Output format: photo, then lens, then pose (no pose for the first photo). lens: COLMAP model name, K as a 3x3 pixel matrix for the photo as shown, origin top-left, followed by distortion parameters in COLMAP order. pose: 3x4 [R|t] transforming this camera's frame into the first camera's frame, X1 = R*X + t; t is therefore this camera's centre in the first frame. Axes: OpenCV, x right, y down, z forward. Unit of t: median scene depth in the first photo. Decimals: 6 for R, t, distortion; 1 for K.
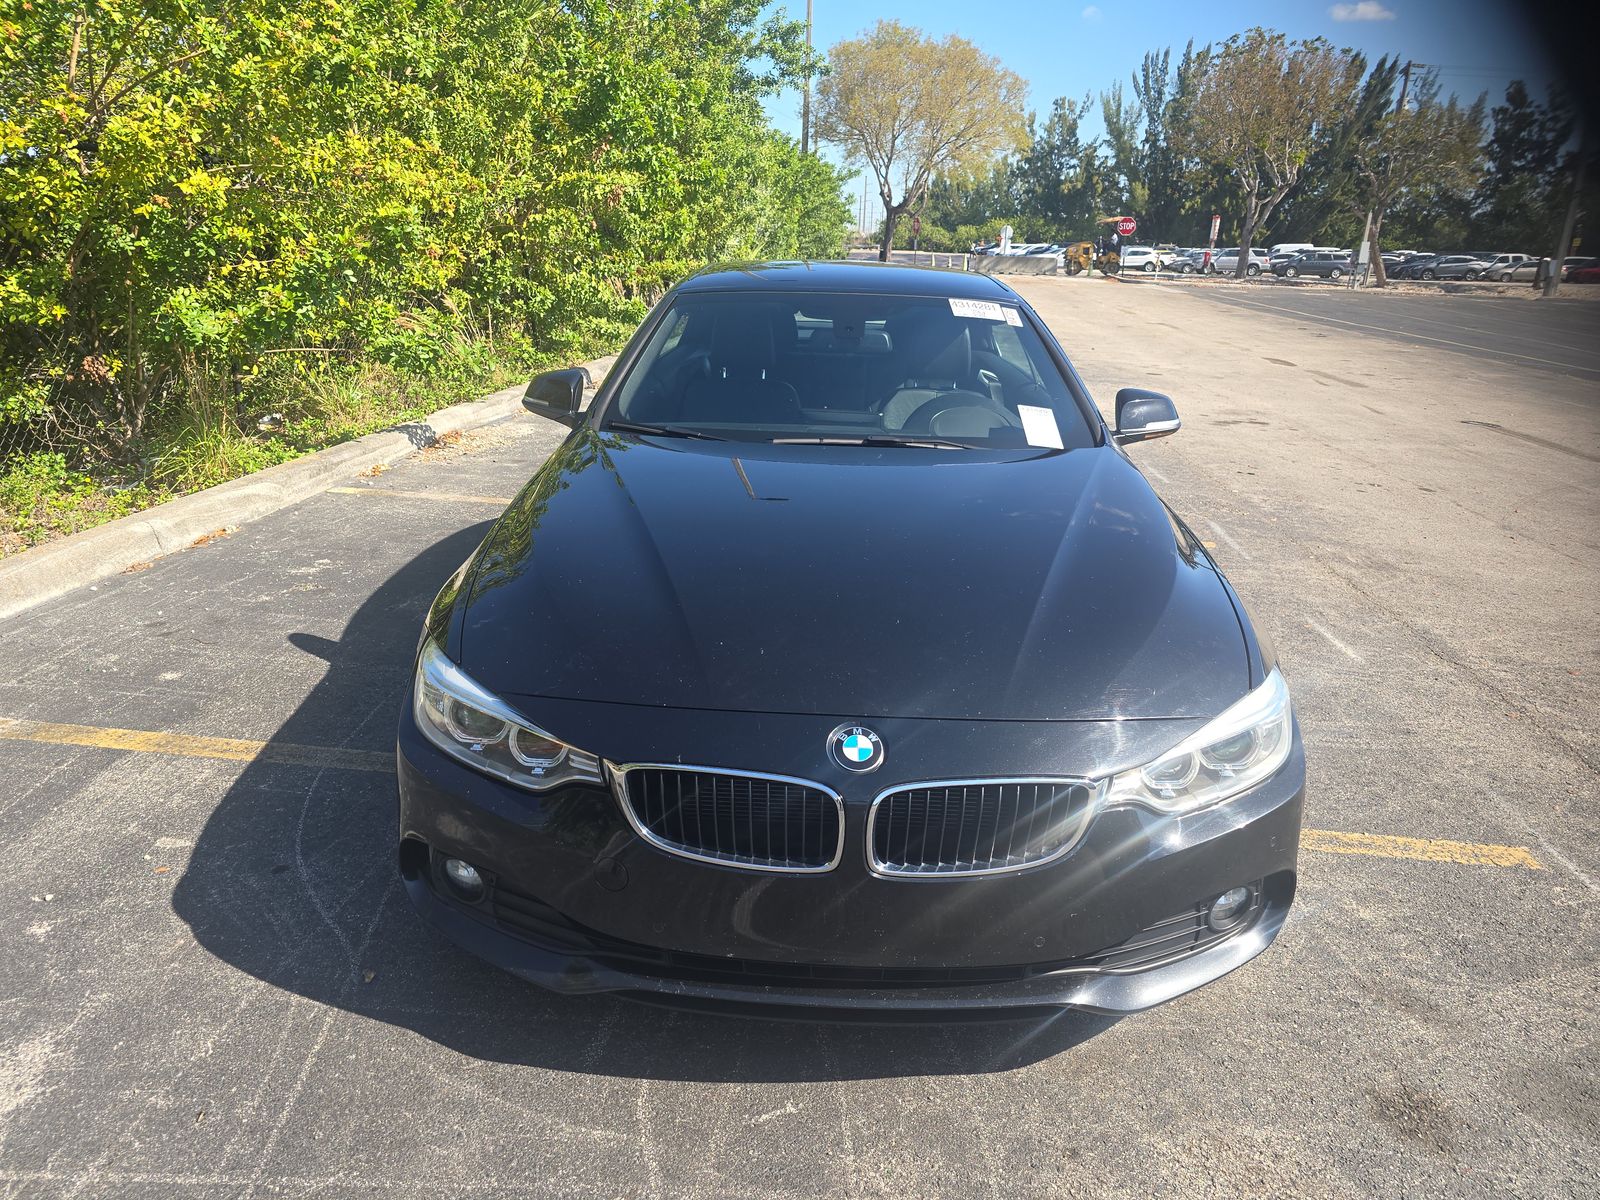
lens RADIAL K [[1107.5, 0, 800.0], [0, 1107.5, 600.0], [0, 0, 1]] dist [0.035289, -0.048336]
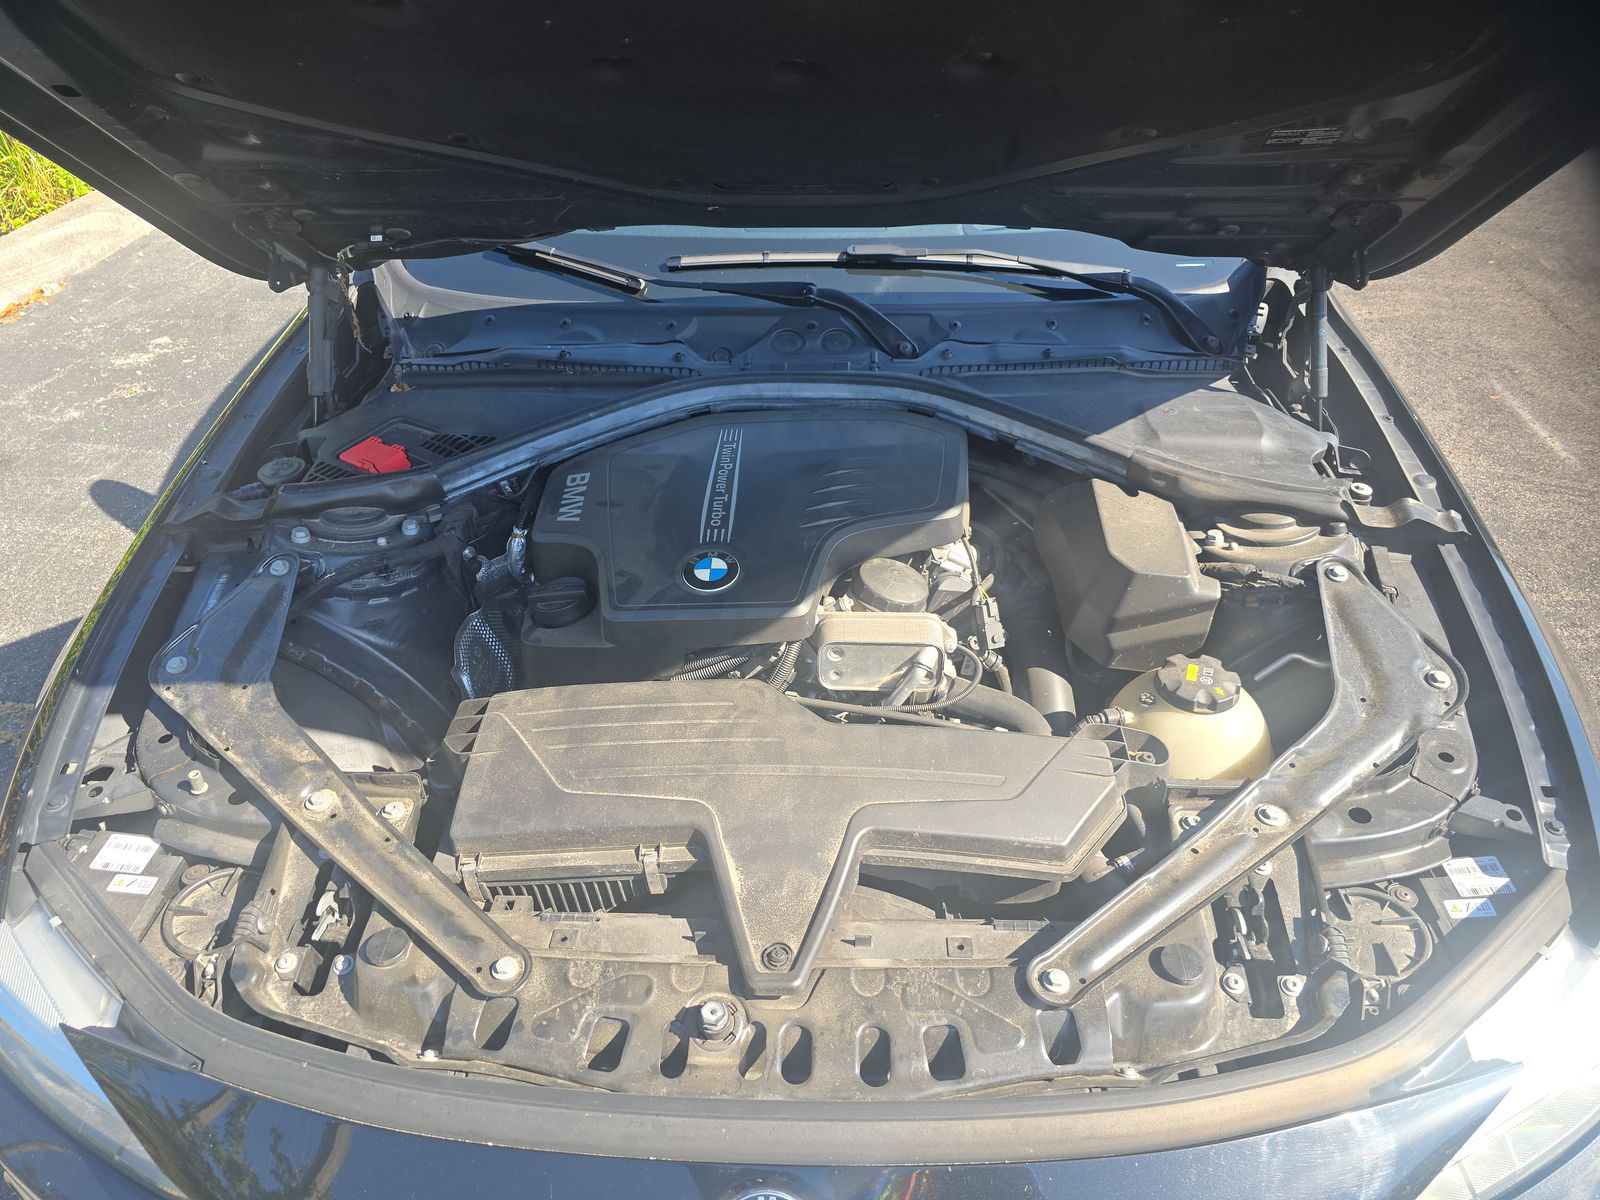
lens RADIAL K [[1107.5, 0, 800.0], [0, 1107.5, 600.0], [0, 0, 1]] dist [0.035289, -0.048336]
pose [[0.998670, -0.023168, -0.046054, 0.036498], [0.037015, 0.944041, 0.327745, -0.105952], [0.035884, -0.329014, 0.943643, 0.258944]]
